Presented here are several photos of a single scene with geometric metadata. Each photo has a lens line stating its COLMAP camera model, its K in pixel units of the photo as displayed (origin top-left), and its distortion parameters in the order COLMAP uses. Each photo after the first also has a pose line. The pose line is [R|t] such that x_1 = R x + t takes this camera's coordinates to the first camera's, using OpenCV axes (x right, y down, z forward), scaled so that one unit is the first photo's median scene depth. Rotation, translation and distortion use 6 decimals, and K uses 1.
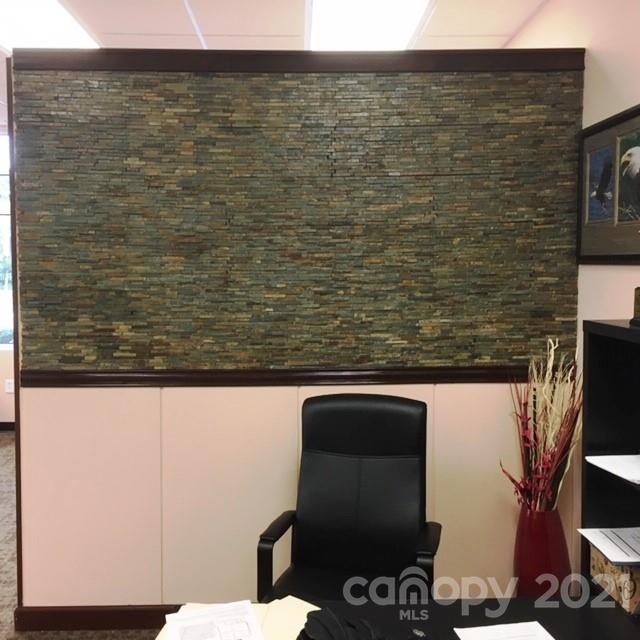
lens RADIAL K [[725.9, 0, 313.0], [0, 725.9, 317.8], [0, 0, 1]] dist [0.037239, 0.000000]
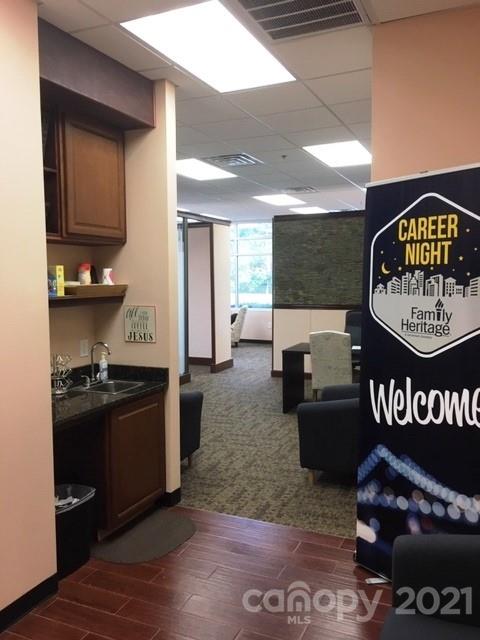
lens RADIAL K [[544.6, 0, 241.7], [0, 544.6, 321.1], [0, 0, 1]] dist [0.048068, -0.049426]
pose [[0.901799, 0.024210, -0.431478, 0.623429], [-0.020737, 0.999704, 0.012753, 0.126218], [0.431659, -0.002553, 0.902033, -1.504722]]
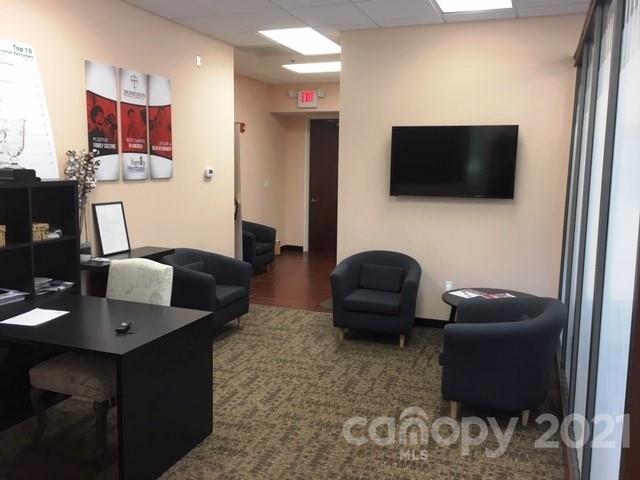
lens RADIAL K [[544.6, 0, 320.9], [0, 544.6, 237.7], [0, 0, 1]] dist [0.048068, -0.049426]
pose [[-0.920234, -0.077481, 0.383623, -0.654801], [0.003106, 0.978730, 0.205128, -0.082599], [-0.391357, 0.189957, -0.900420, 1.153464]]
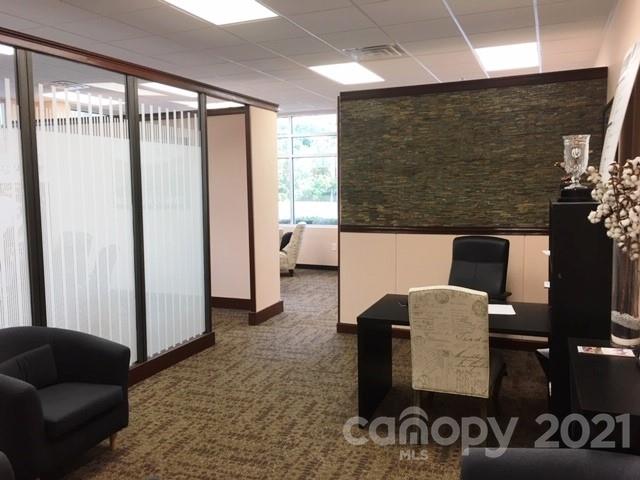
lens RADIAL K [[544.6, 0, 321.0], [0, 544.6, 243.5], [0, 0, 1]] dist [0.048068, -0.049426]
pose [[0.913072, 0.029868, -0.406703, 0.280050], [-0.014992, 0.999099, 0.039715, 0.062550], [0.407522, -0.030166, 0.912697, -0.683053]]
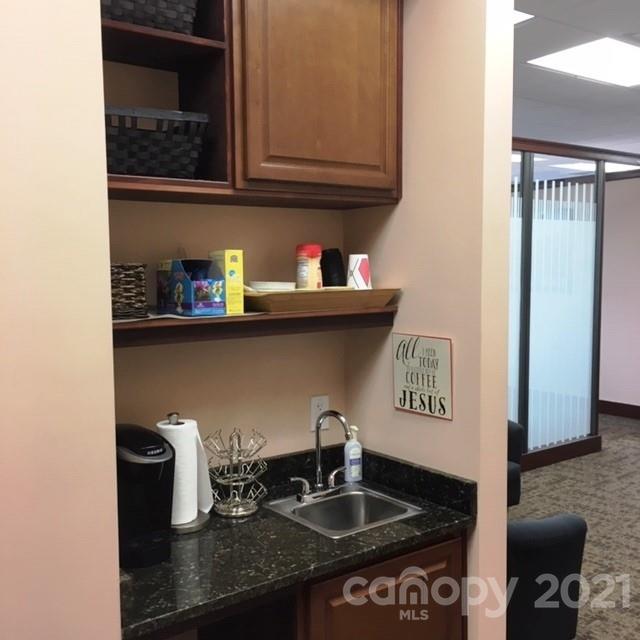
lens RADIAL K [[725.9, 0, 317.2], [0, 725.9, 321.3], [0, 0, 1]] dist [0.037239, 0.000000]
pose [[0.574731, 0.051559, -0.816717, 0.436819], [-0.046805, 0.998451, 0.030095, 0.081837], [0.817003, 0.020930, 0.576253, -1.027172]]
